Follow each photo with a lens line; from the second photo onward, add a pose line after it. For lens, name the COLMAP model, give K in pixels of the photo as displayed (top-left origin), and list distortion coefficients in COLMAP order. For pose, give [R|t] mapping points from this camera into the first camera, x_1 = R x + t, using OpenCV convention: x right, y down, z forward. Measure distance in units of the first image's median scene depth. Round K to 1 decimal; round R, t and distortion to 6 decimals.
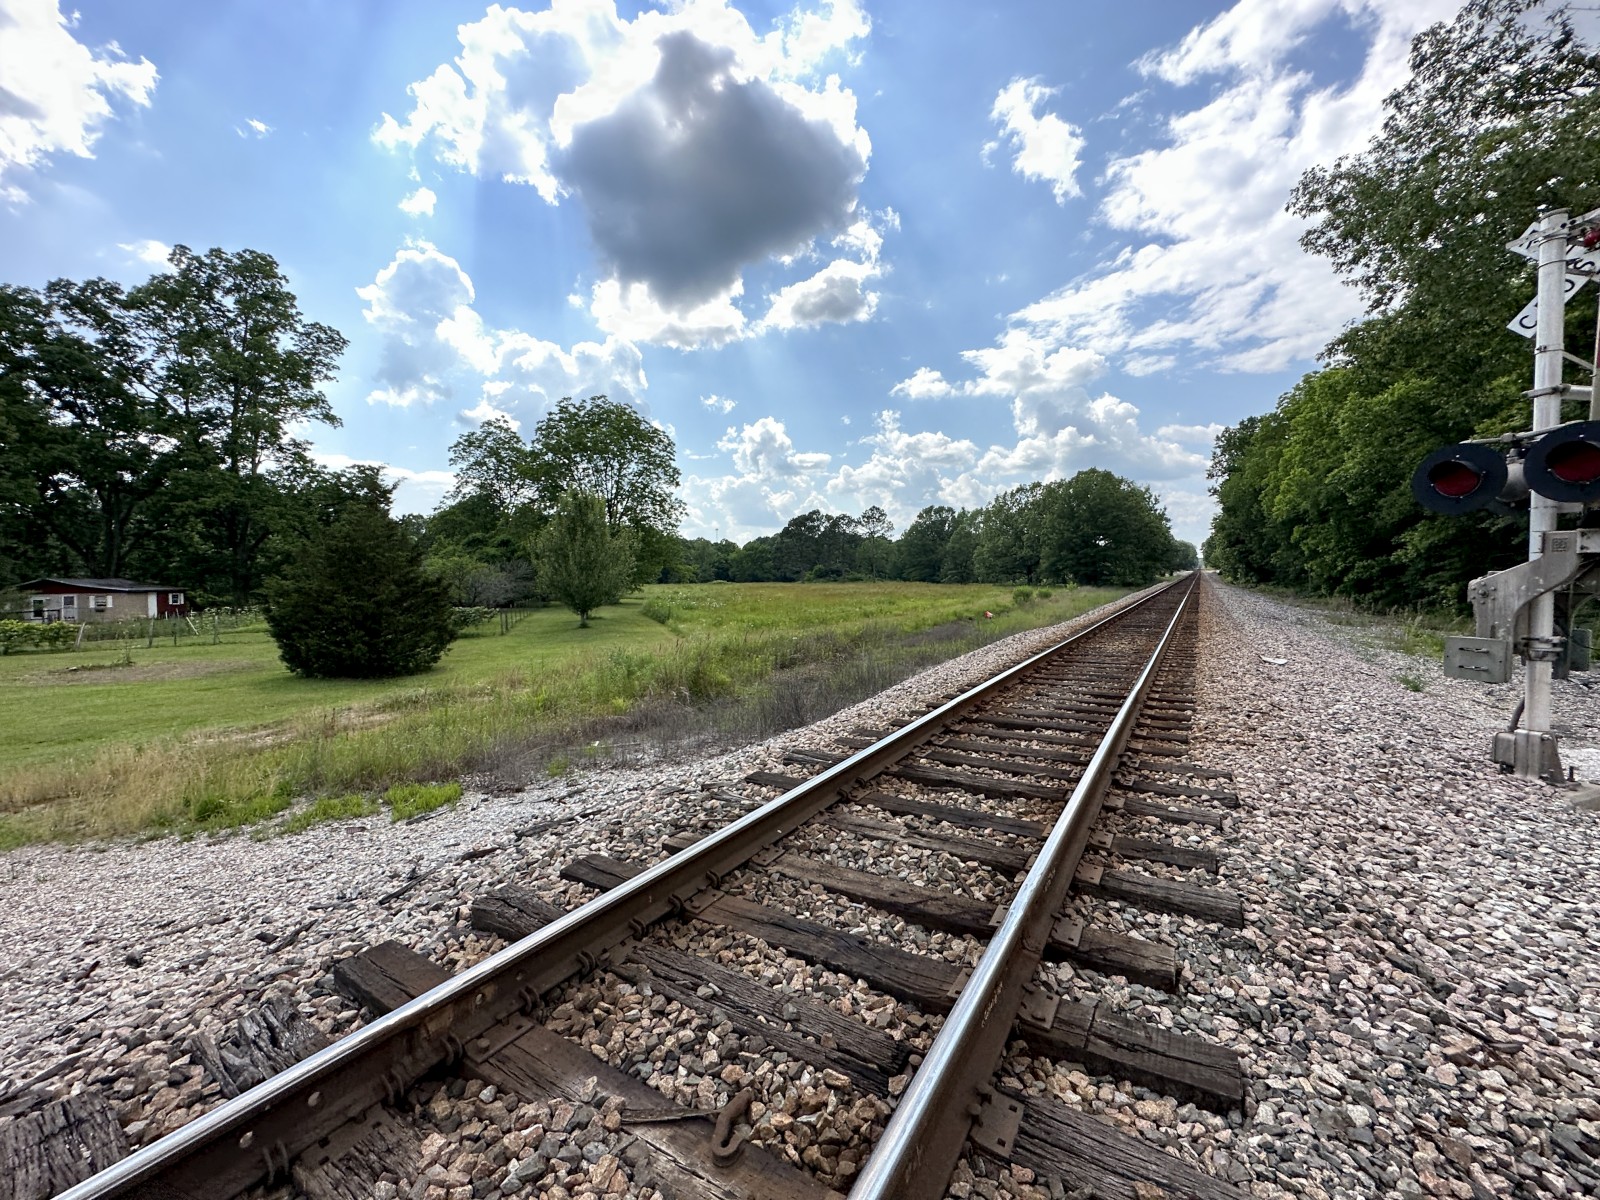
lens RADIAL K [[644.5, 0, 809.3], [0, 644.5, 603.8], [0, 0, 1]] dist [0.002012, 0.000877]
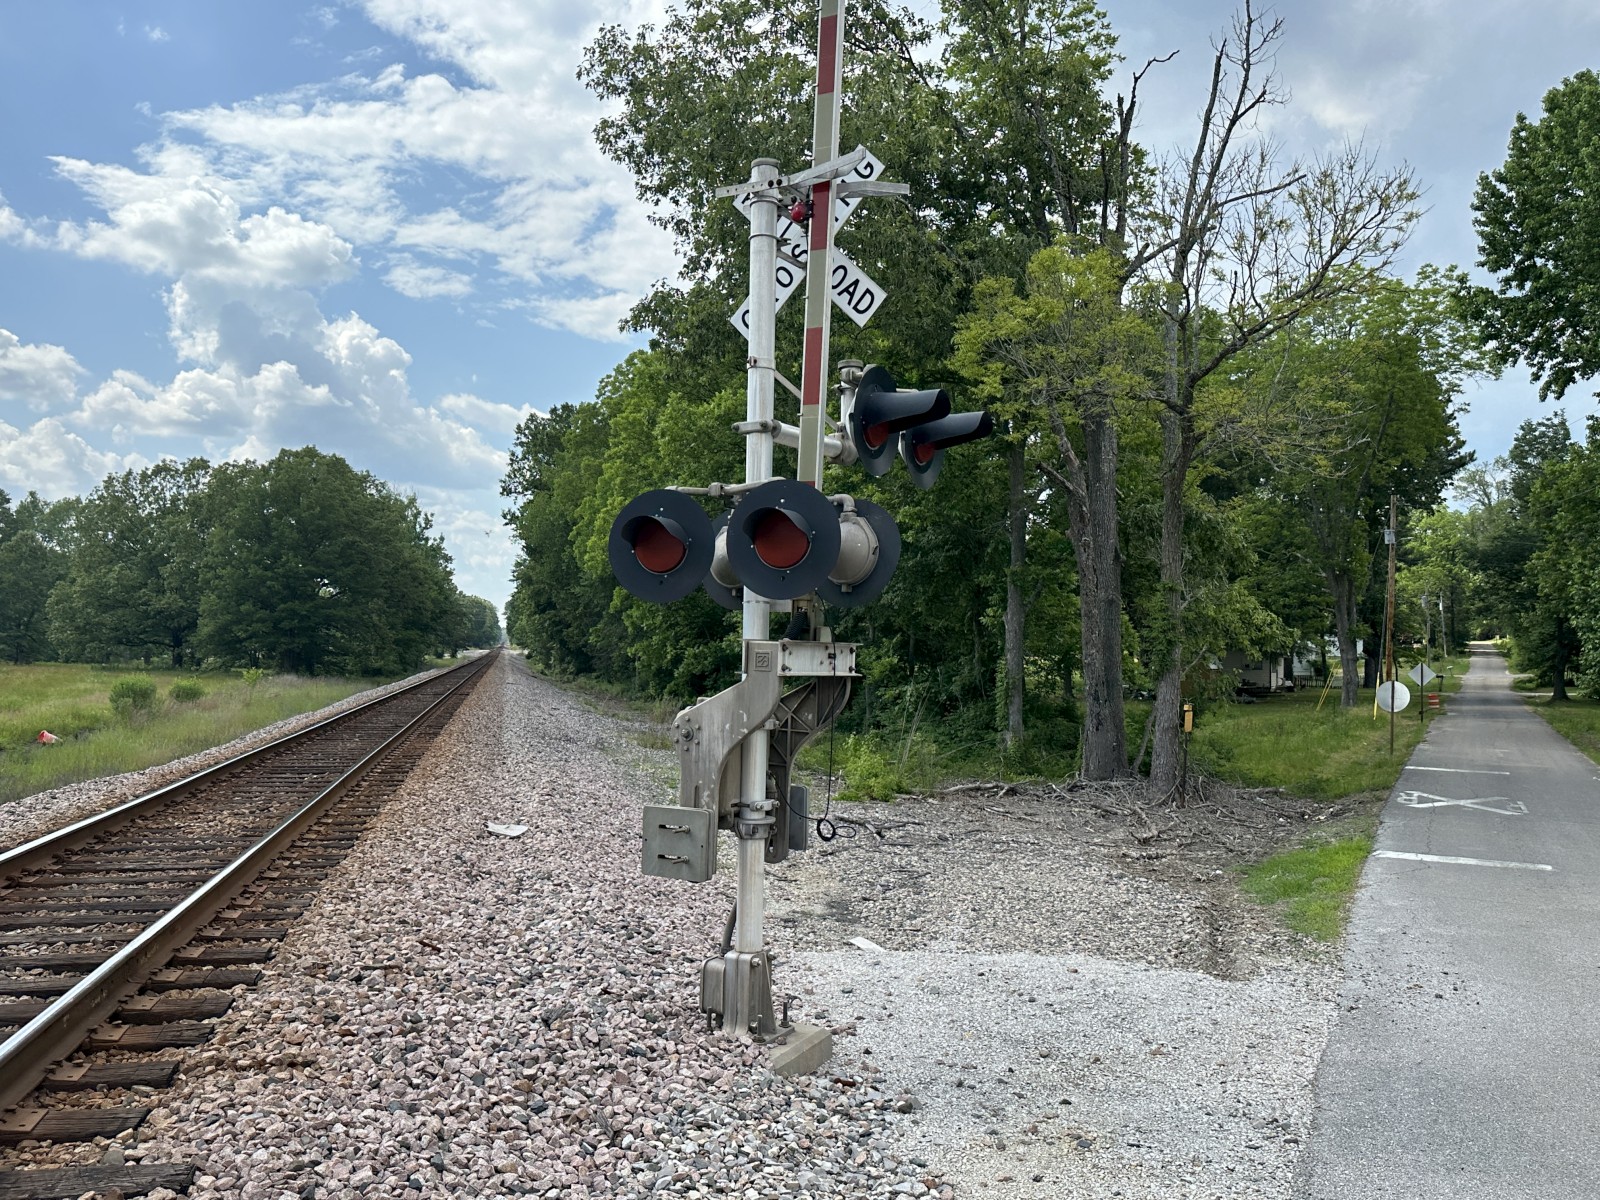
lens RADIAL K [[1254.7, 0, 791.8], [0, 1254.7, 612.5], [0, 0, 1]] dist [0.068204, -0.058618]
pose [[0.719582, 0.053977, 0.692306, 0.020175], [-0.003067, 0.997212, -0.074563, -0.003073], [-0.694400, 0.051531, 0.717742, 0.004907]]
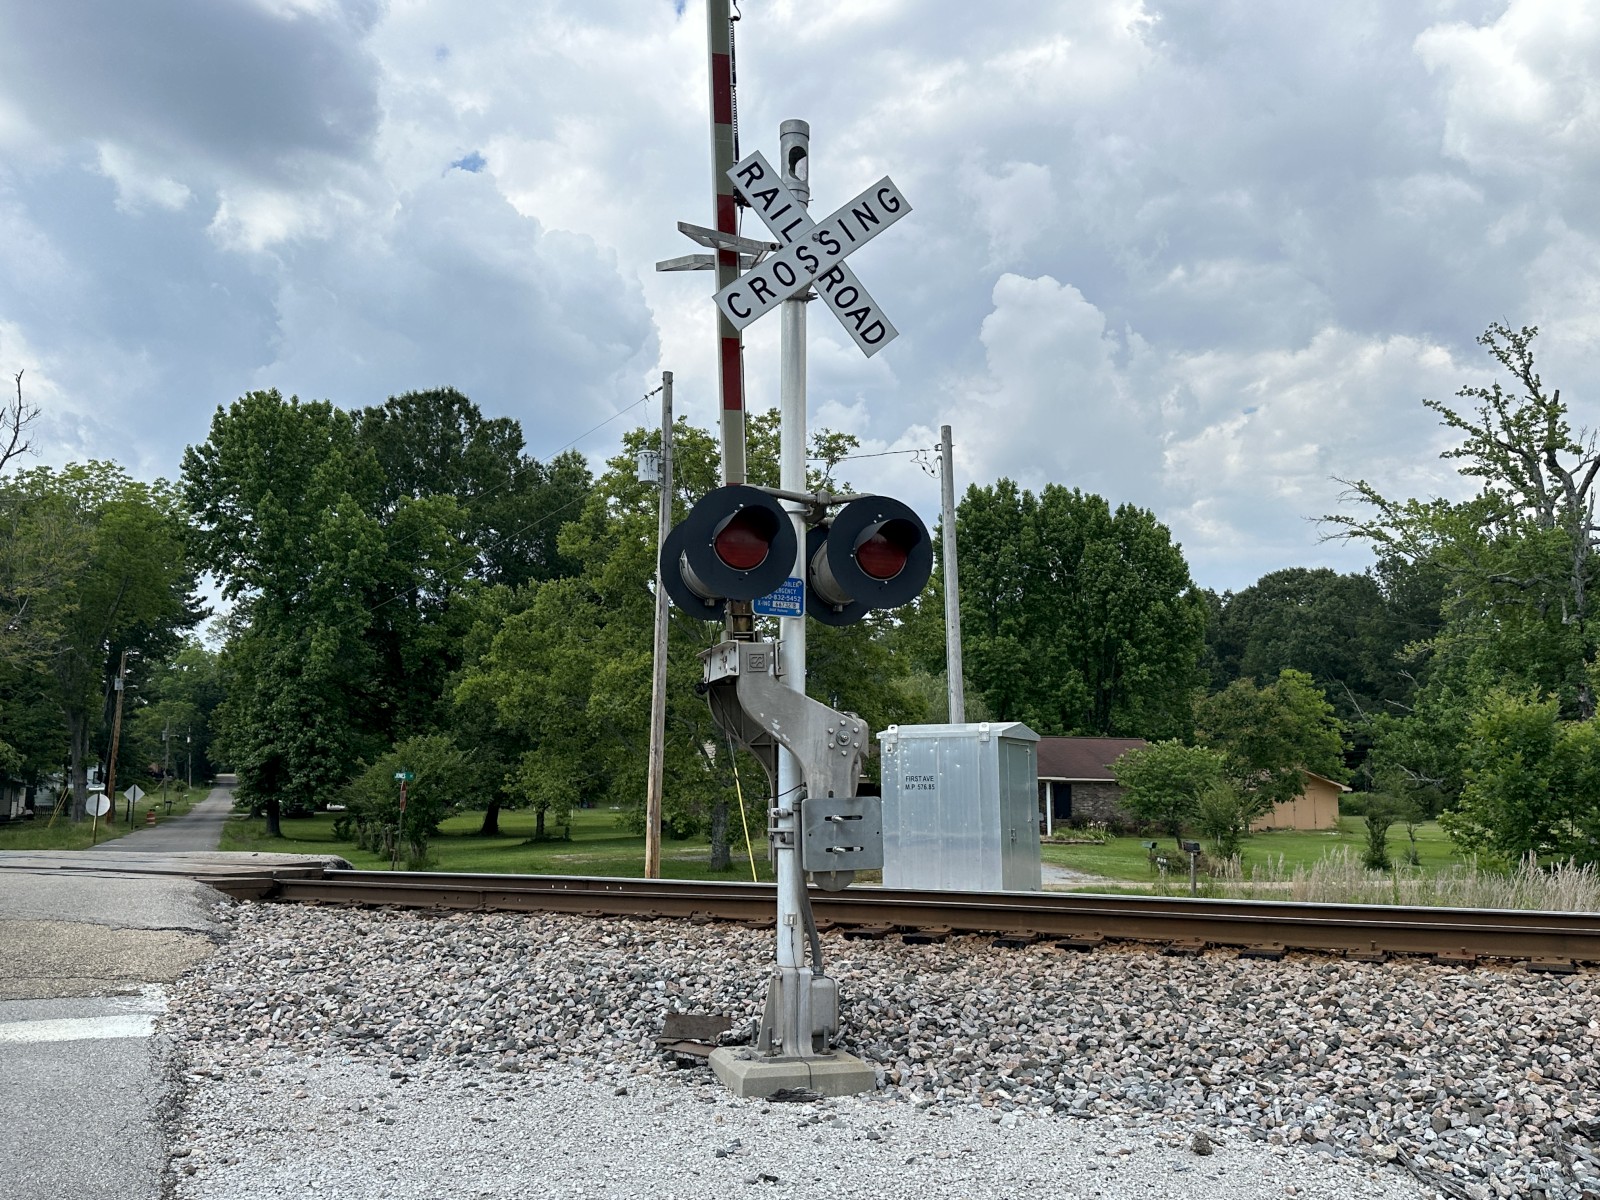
lens RADIAL K [[1377.5, 0, 796.1], [0, 1377.5, 579.0], [0, 0, 1]] dist [0.126607, -0.206774]
pose [[-0.058156, 0.177087, 0.982475, -3.279365], [0.033945, 0.983923, -0.175339, 0.225902], [-0.997730, 0.023153, -0.063232, -1.651681]]
